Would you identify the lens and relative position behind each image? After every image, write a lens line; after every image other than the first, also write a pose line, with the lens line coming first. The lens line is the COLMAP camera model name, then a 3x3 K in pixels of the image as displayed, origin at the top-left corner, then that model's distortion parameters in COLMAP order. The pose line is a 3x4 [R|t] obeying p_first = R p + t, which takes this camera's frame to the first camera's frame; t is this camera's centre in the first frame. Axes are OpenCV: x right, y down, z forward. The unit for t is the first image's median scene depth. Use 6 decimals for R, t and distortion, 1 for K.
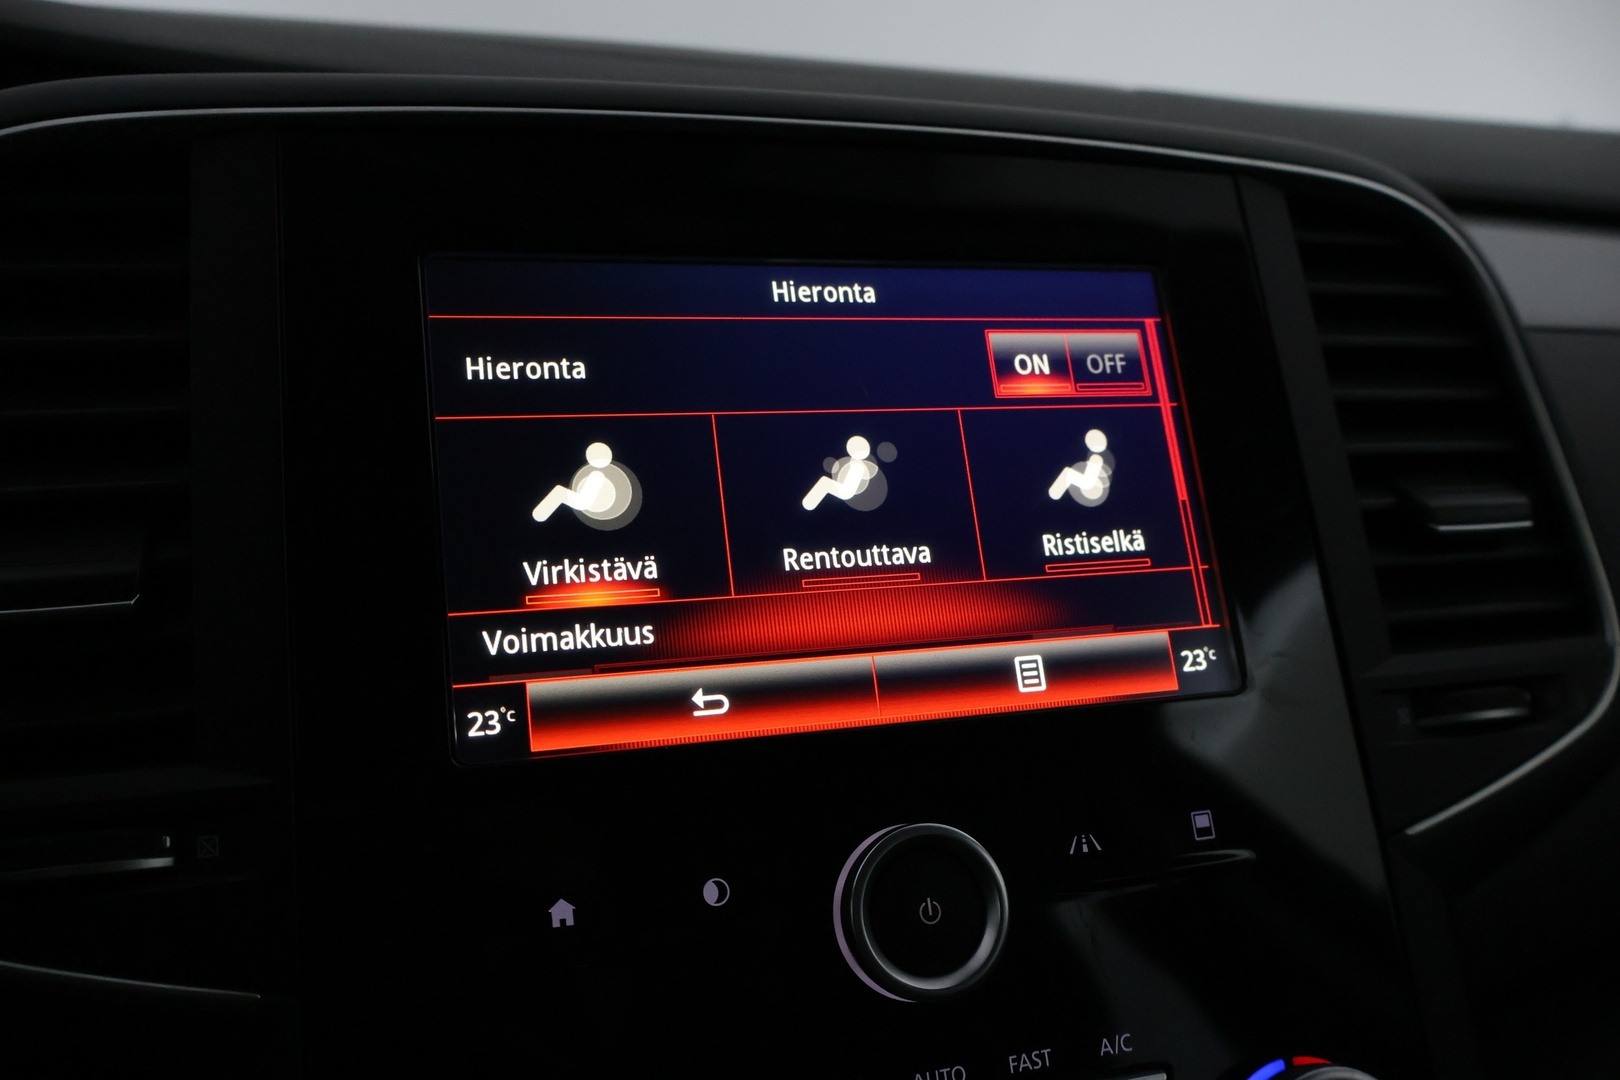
lens RADIAL K [[1299.2, 0, 817.4], [0, 1299.2, 536.7], [0, 0, 1]] dist [0.034383, 0.002211]
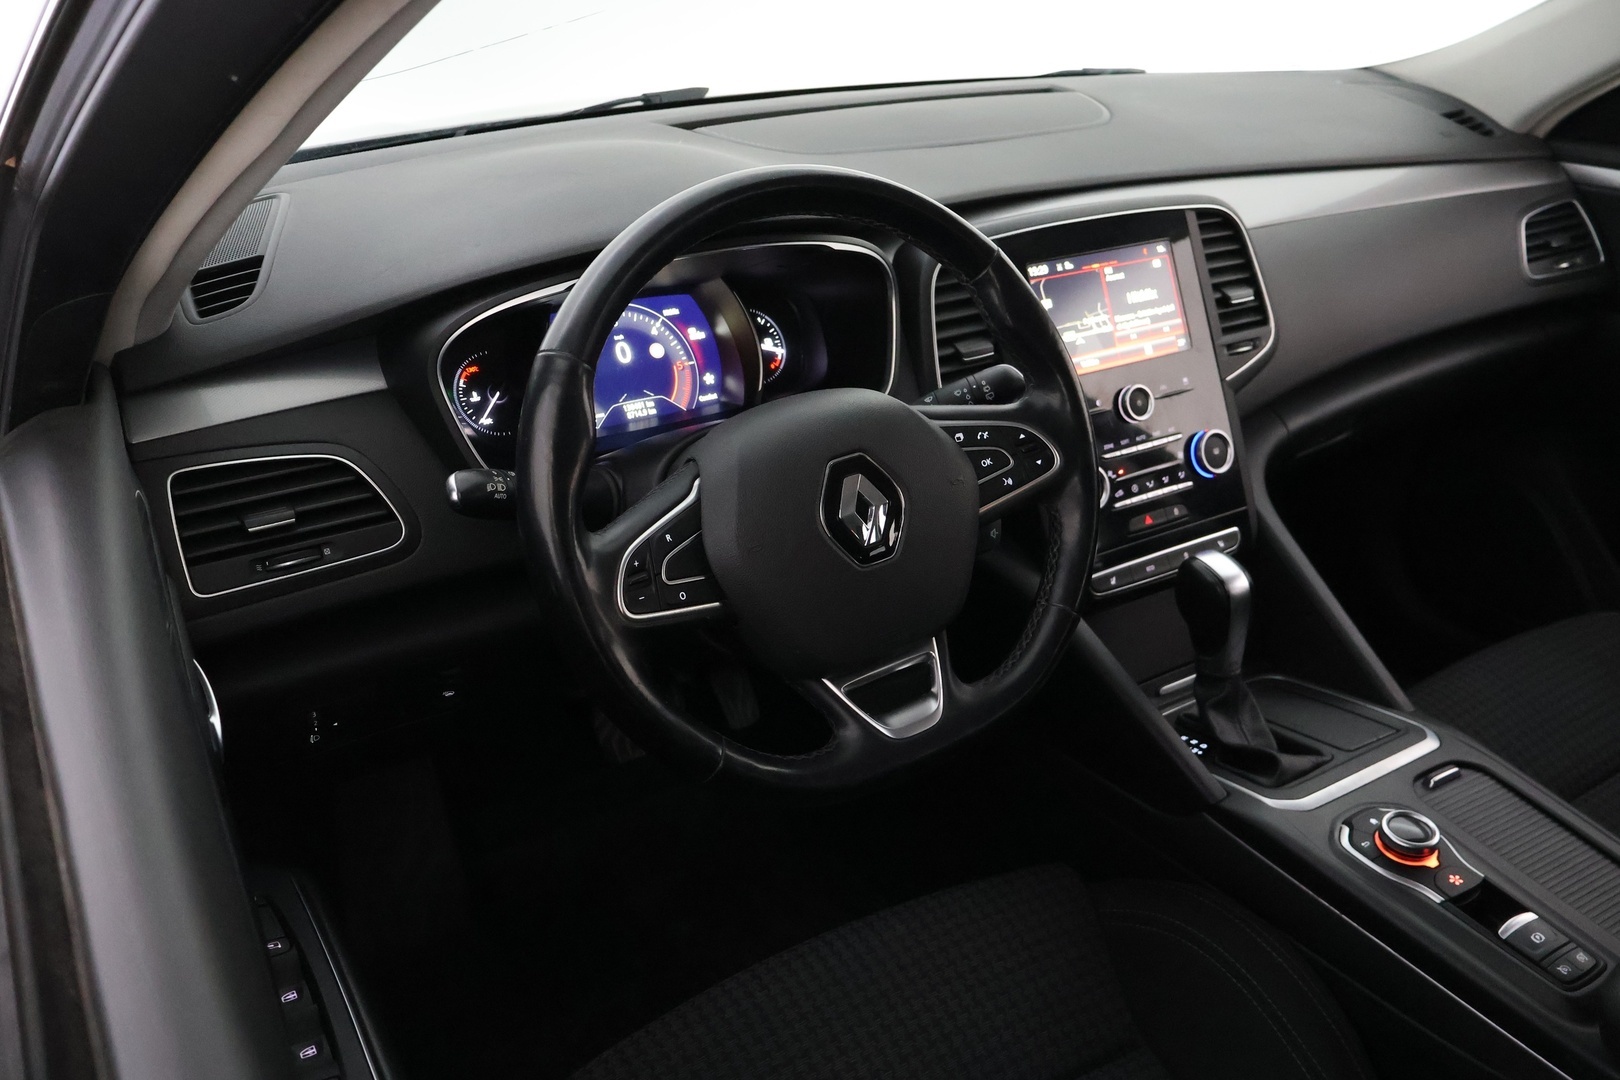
lens RADIAL K [[1299.2, 0, 800.9], [0, 1299.2, 534.7], [0, 0, 1]] dist [0.034383, 0.002211]
pose [[0.973519, -0.108633, 0.201144, -1.929277], [0.052692, 0.962816, 0.264970, -0.516344], [-0.222449, -0.247355, 0.943044, -3.011163]]
